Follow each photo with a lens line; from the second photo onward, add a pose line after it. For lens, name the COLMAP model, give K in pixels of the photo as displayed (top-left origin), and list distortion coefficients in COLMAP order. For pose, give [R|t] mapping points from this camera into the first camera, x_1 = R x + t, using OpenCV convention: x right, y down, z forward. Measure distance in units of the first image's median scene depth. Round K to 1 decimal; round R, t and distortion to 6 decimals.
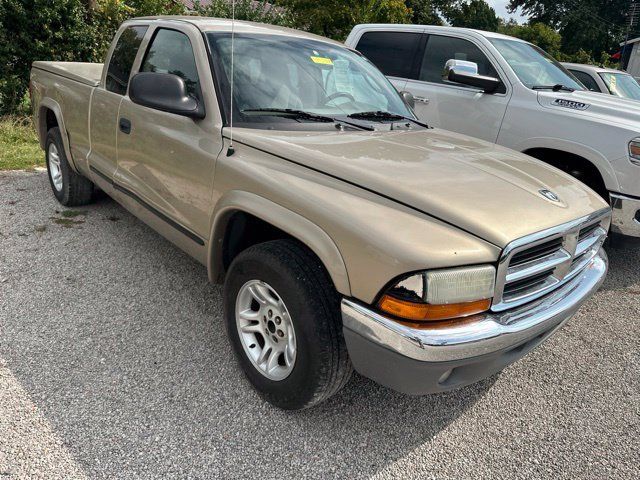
lens RADIAL K [[458.2, 0, 319.5], [0, 458.2, 242.1], [0, 0, 1]] dist [0.003824, -0.009585]
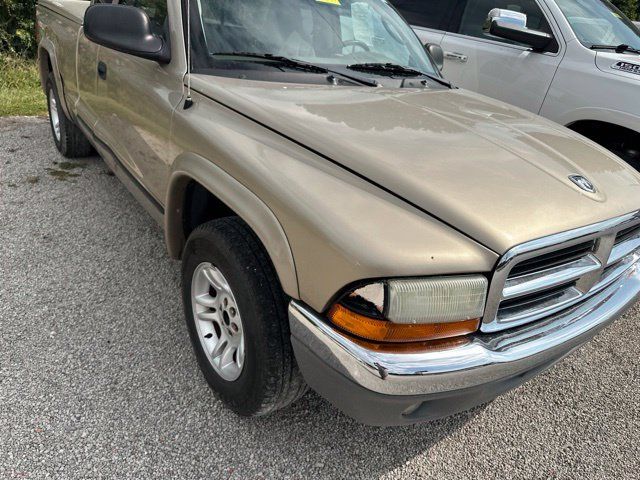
lens RADIAL K [[461.1, 0, 319.8], [0, 461.1, 249.4], [0, 0, 1]] dist [-0.021832, 0.009473]
pose [[0.994172, 0.073884, -0.078509, 0.118482], [-0.066034, 0.992967, 0.098266, -0.033423], [0.085218, -0.092509, 0.992058, 0.173365]]
